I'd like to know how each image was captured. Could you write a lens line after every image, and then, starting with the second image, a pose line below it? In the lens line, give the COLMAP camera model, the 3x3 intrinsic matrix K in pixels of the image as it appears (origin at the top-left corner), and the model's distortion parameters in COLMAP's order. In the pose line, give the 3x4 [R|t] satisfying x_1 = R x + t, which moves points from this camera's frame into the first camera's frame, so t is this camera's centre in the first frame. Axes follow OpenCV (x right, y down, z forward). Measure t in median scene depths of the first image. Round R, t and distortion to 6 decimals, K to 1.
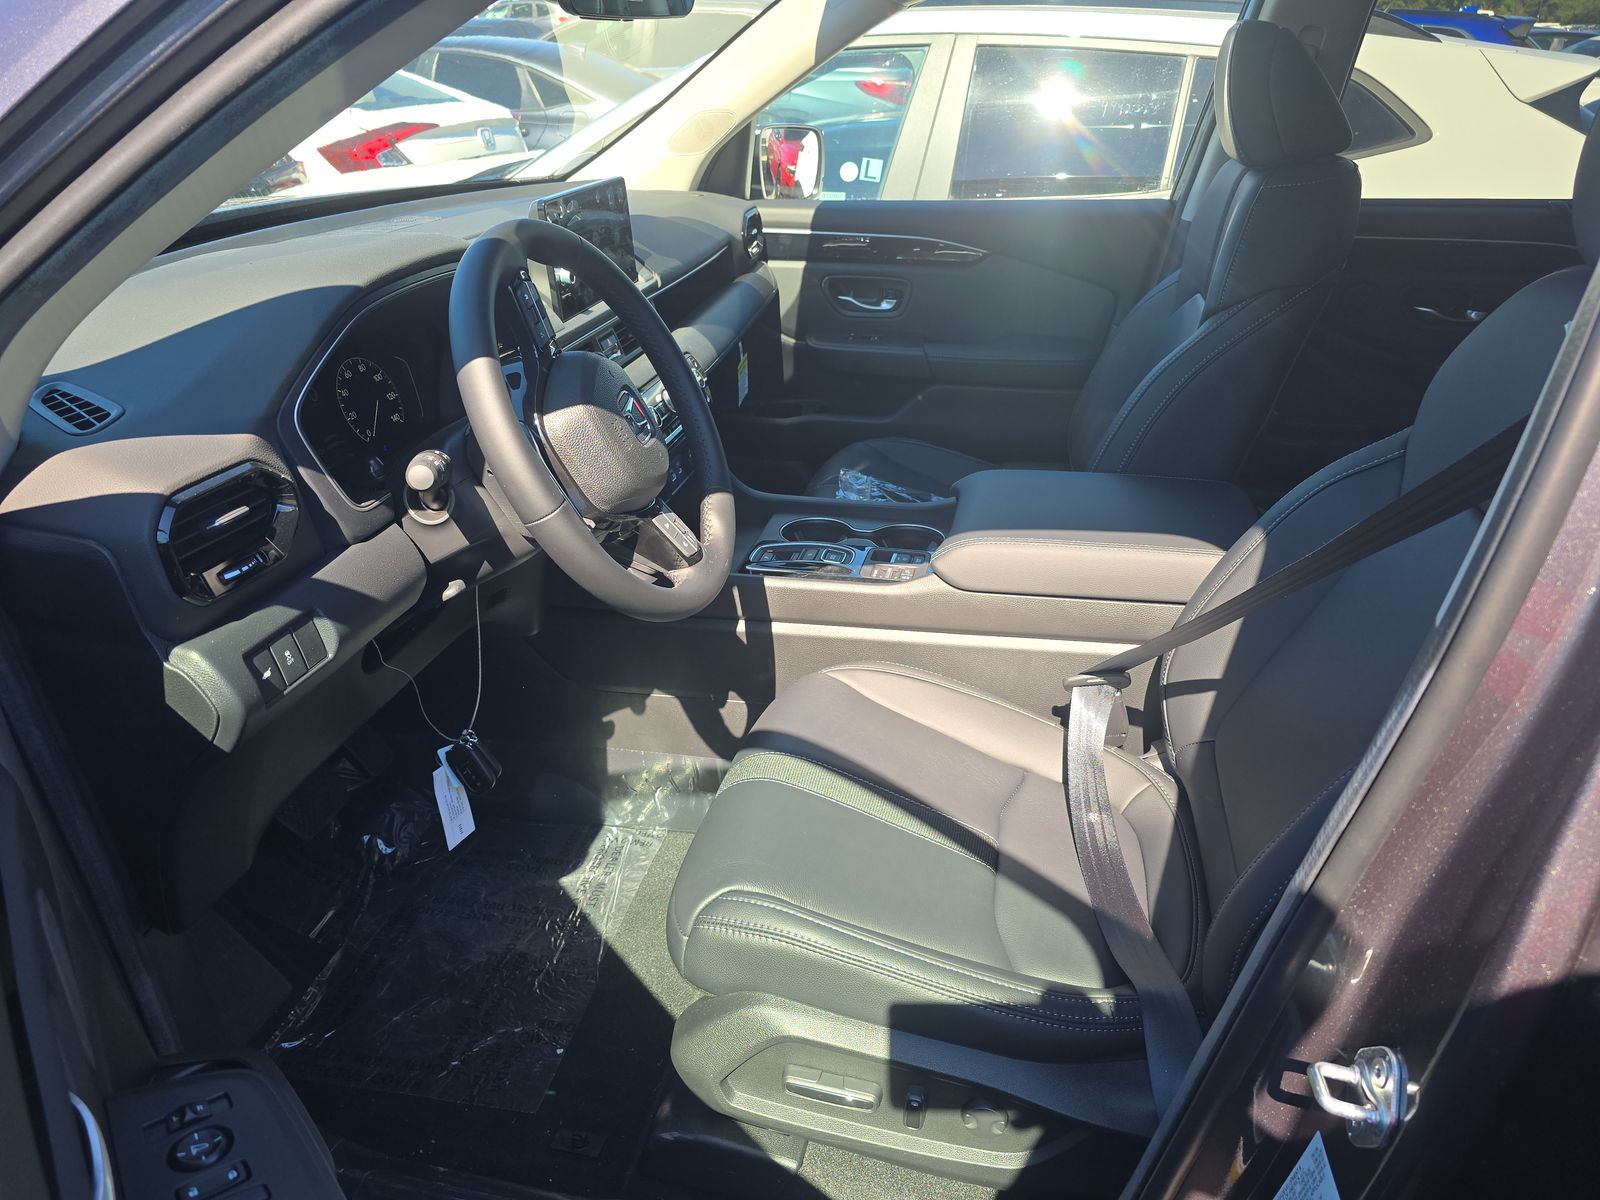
lens RADIAL K [[1091.8, 0, 794.1], [0, 1091.8, 561.1], [0, 0, 1]] dist [0.011047, -0.000077]
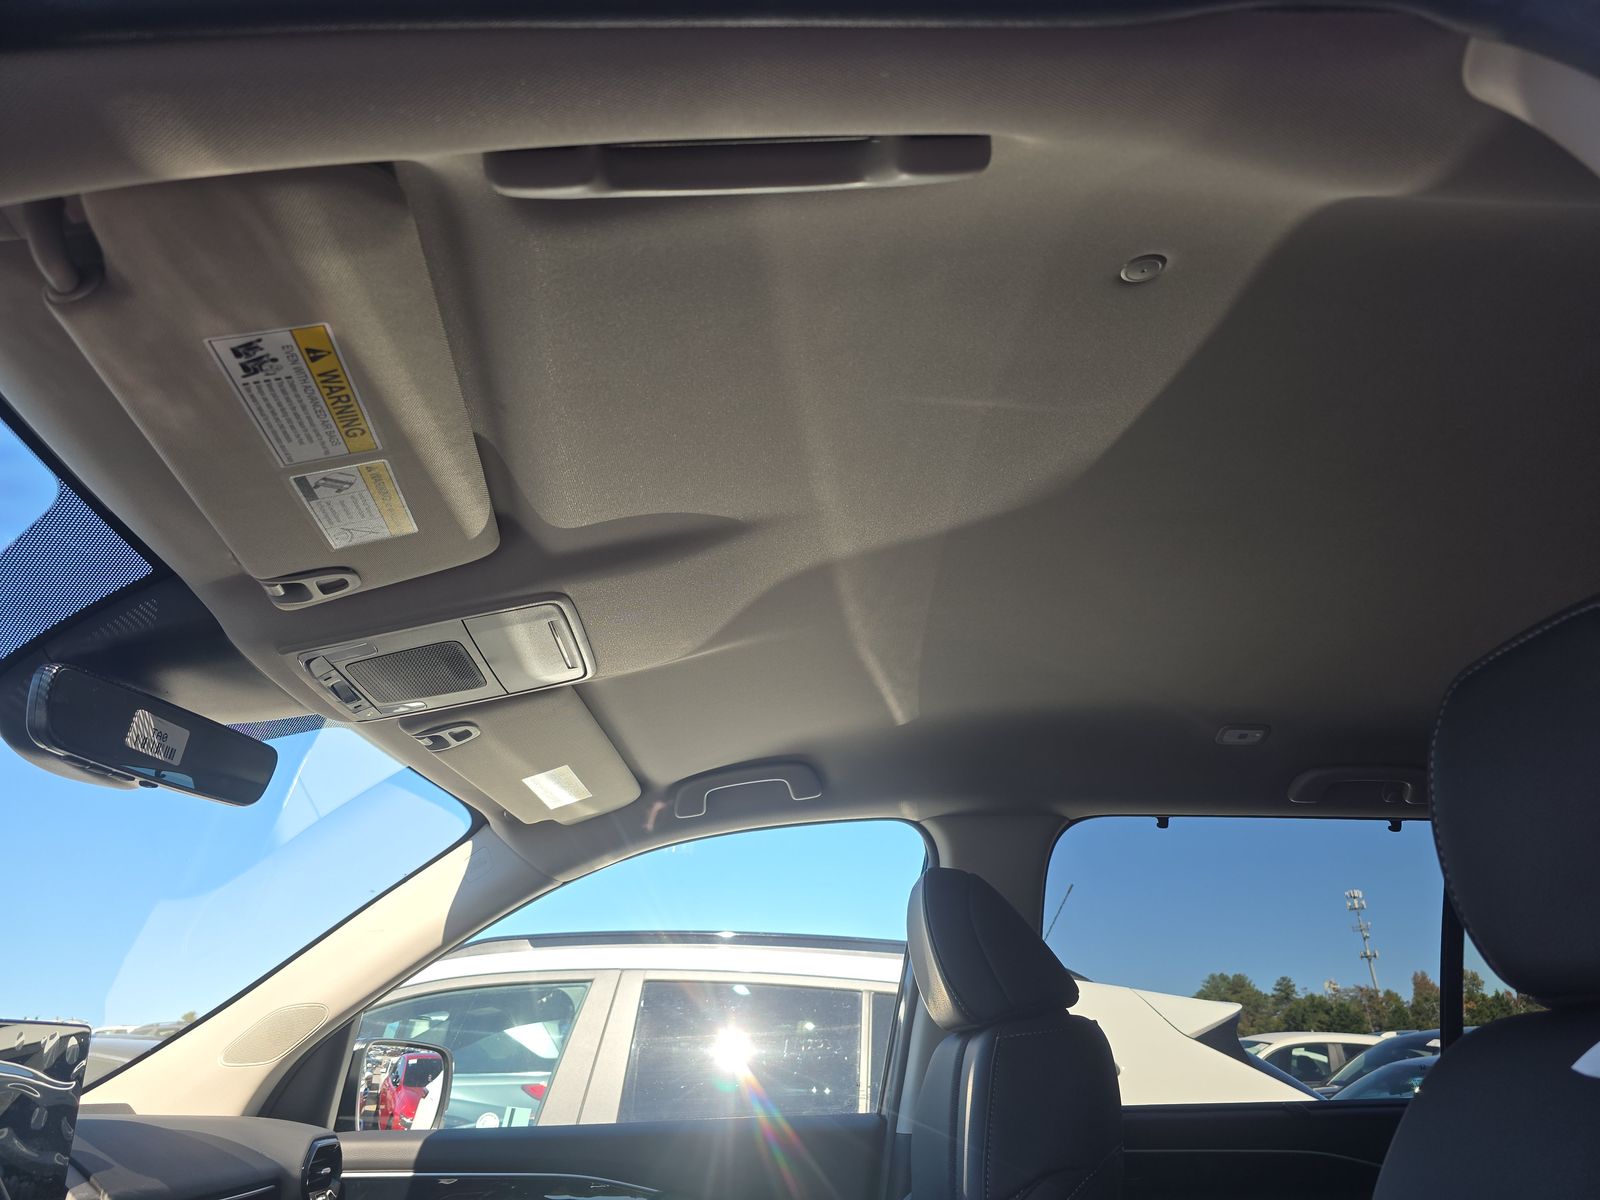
lens RADIAL K [[1091.8, 0, 794.1], [0, 1091.8, 561.1], [0, 0, 1]] dist [0.011047, -0.000077]
pose [[0.964484, 0.098503, 0.245087, 0.039239], [0.124452, 0.648961, -0.750574, 0.008659], [-0.232986, 0.754418, 0.613654, 0.192098]]
